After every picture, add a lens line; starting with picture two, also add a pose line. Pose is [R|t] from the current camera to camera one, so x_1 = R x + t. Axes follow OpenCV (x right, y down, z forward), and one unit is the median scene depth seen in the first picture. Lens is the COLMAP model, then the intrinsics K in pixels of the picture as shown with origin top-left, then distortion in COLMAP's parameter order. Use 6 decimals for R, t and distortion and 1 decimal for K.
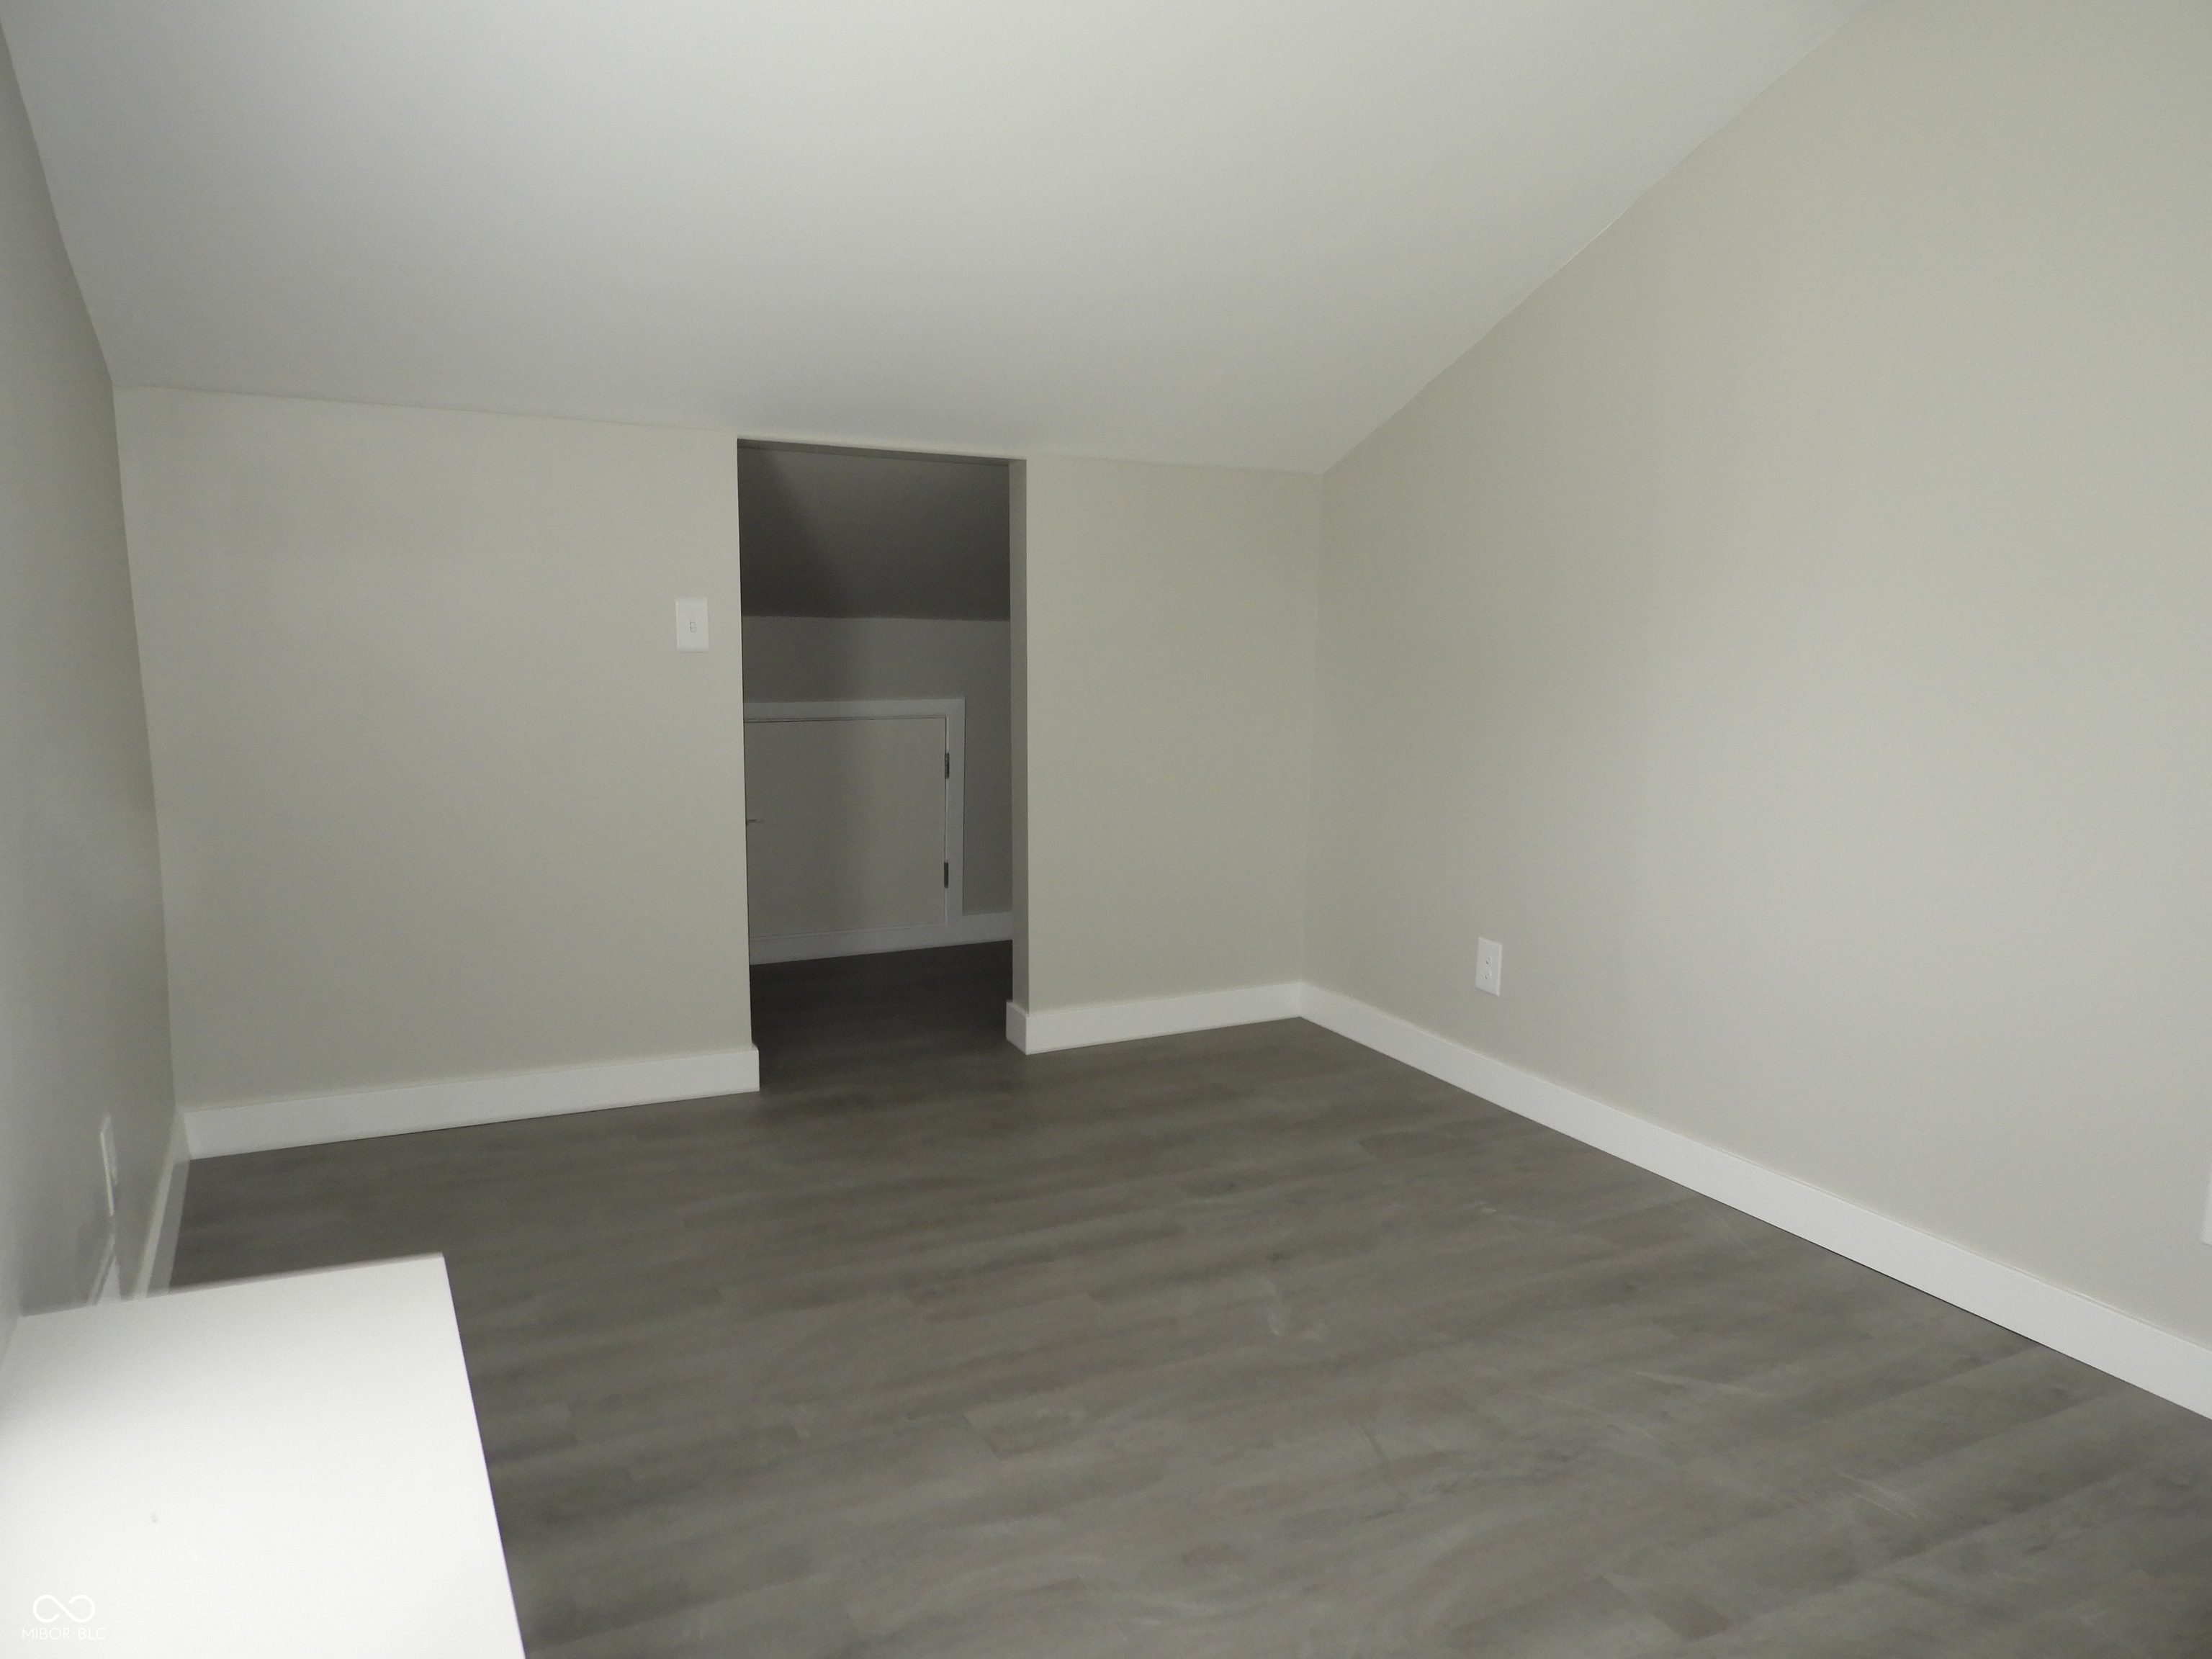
lens RADIAL K [[1561.7, 0, 1106.5], [0, 1561.7, 830.8], [0, 0, 1]] dist [0.000679, -0.013670]
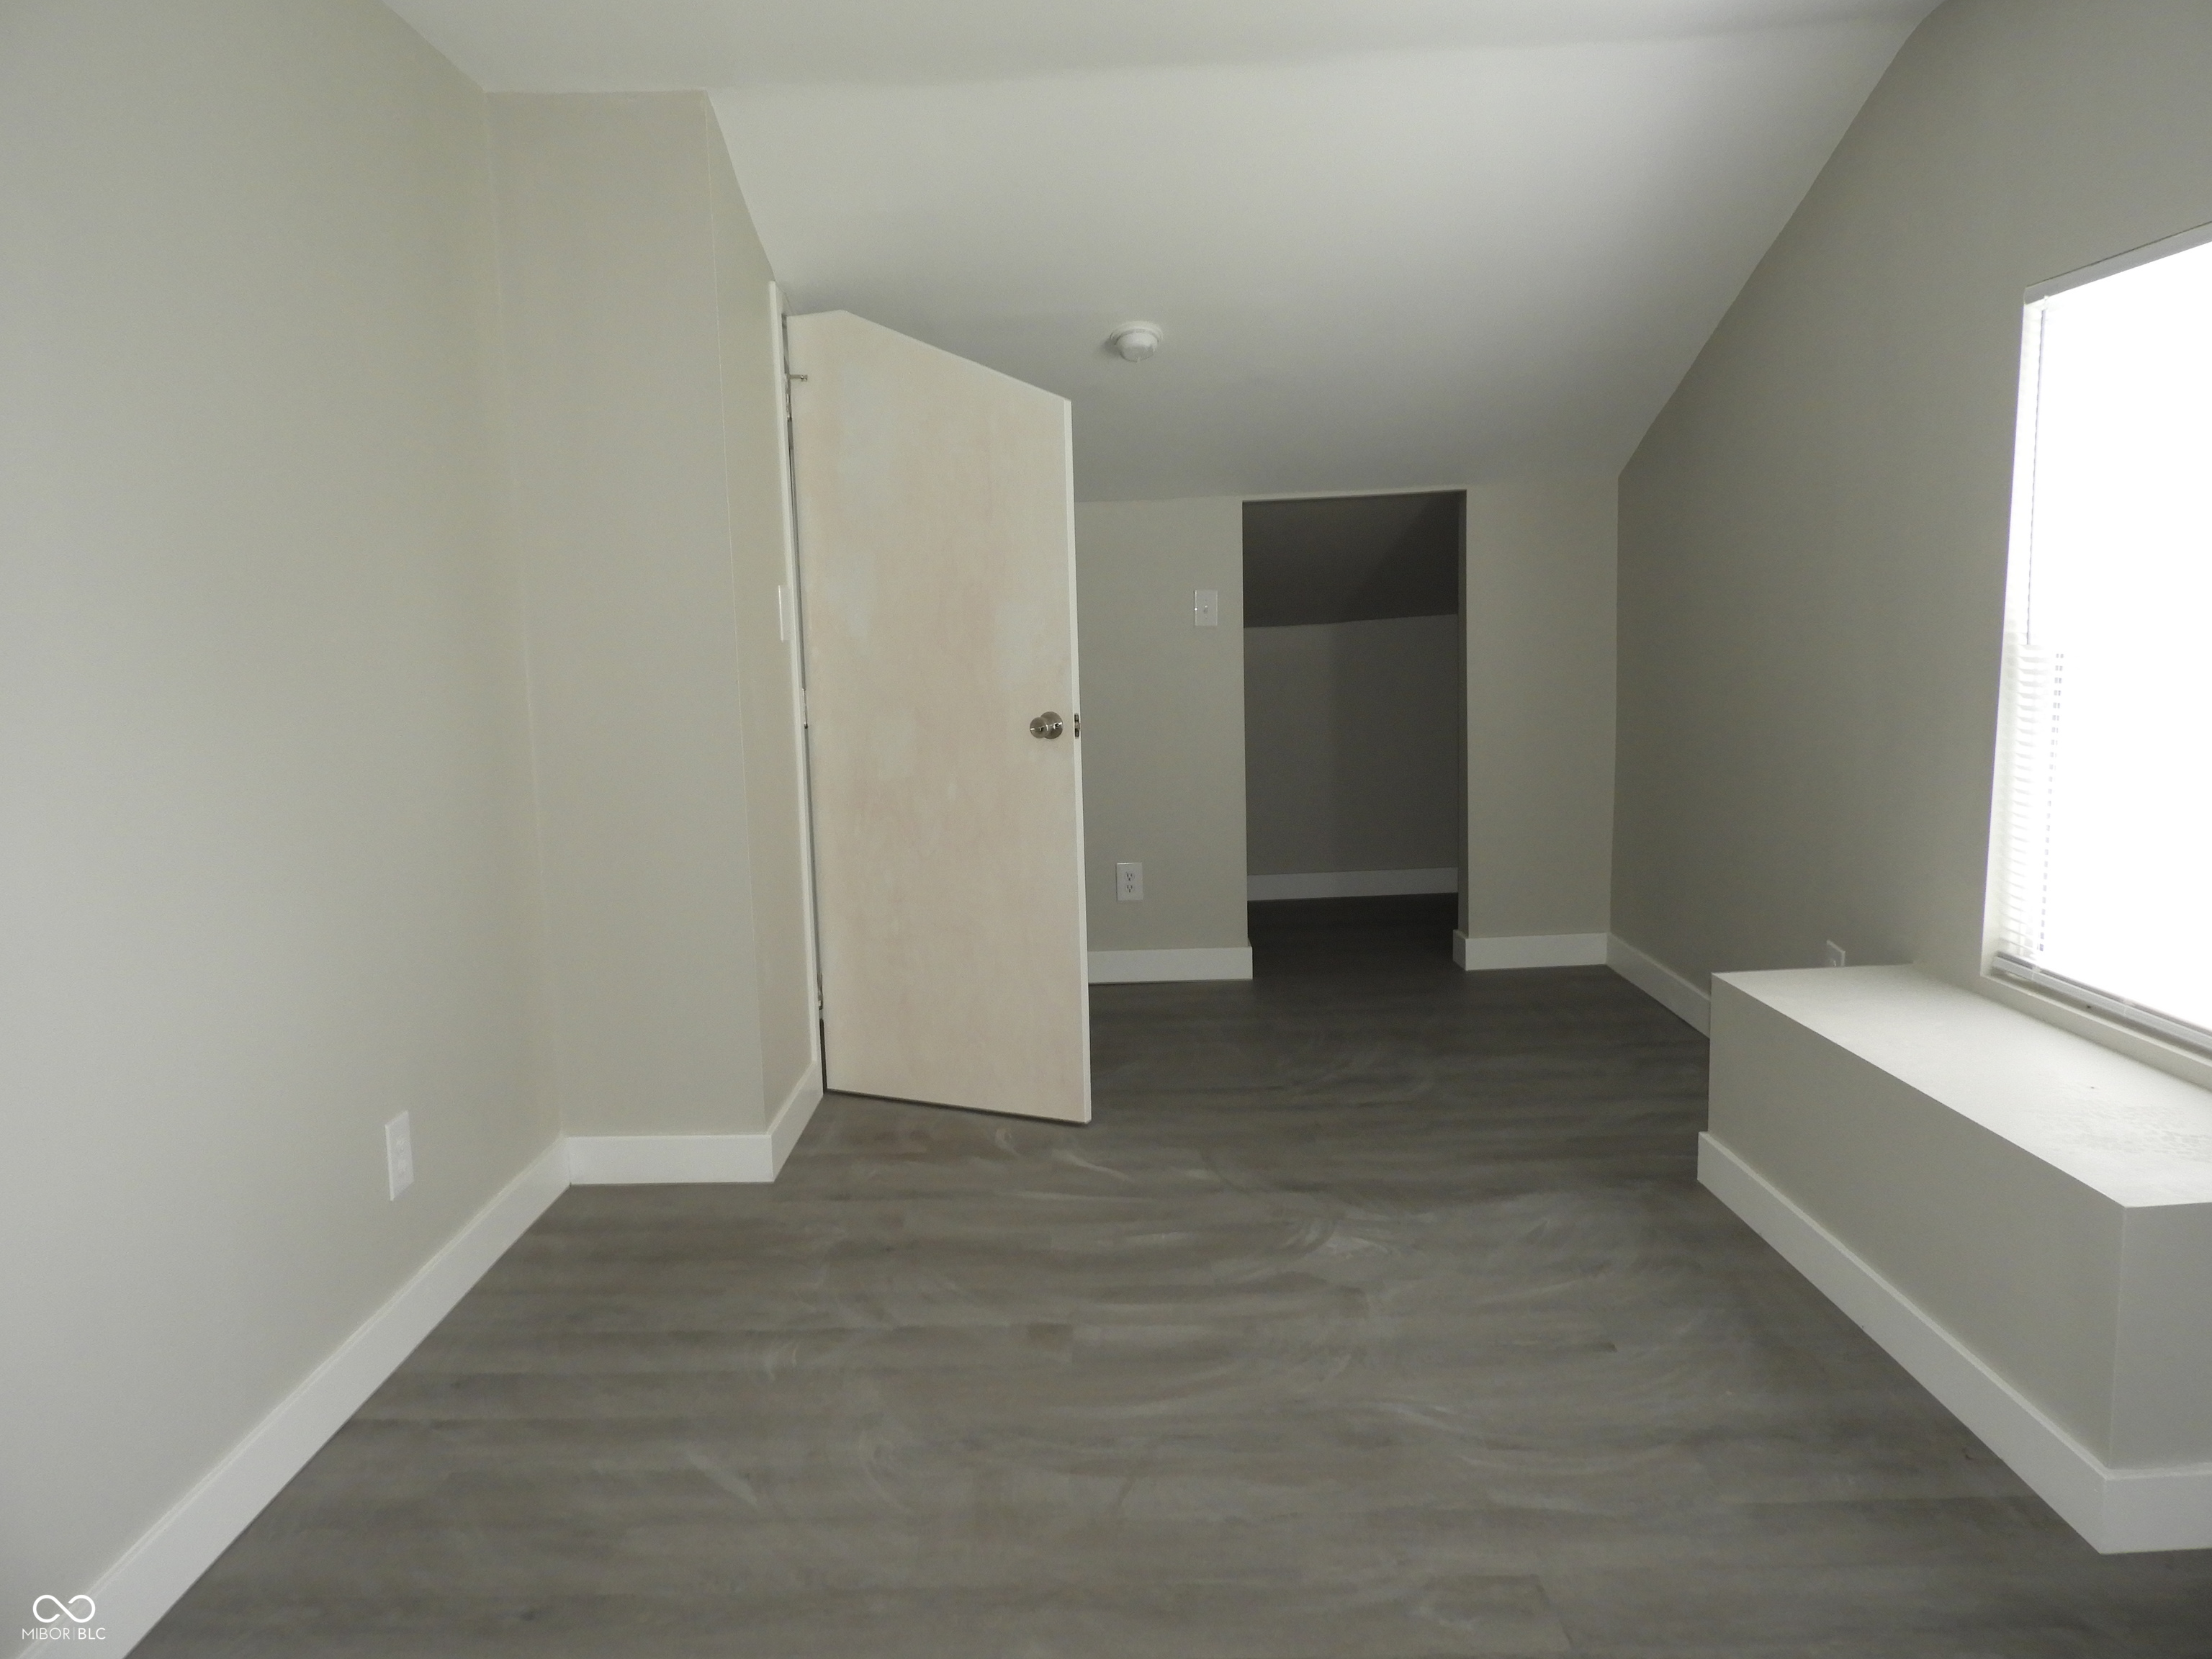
lens RADIAL K [[1561.7, 0, 1106.3], [0, 1561.7, 829.2], [0, 0, 1]] dist [0.000679, -0.013670]
pose [[-0.898997, -0.045642, 0.435571, -0.209626], [0.083665, 0.958340, 0.273103, -0.246649], [-0.429890, 0.281960, -0.857726, 1.707089]]
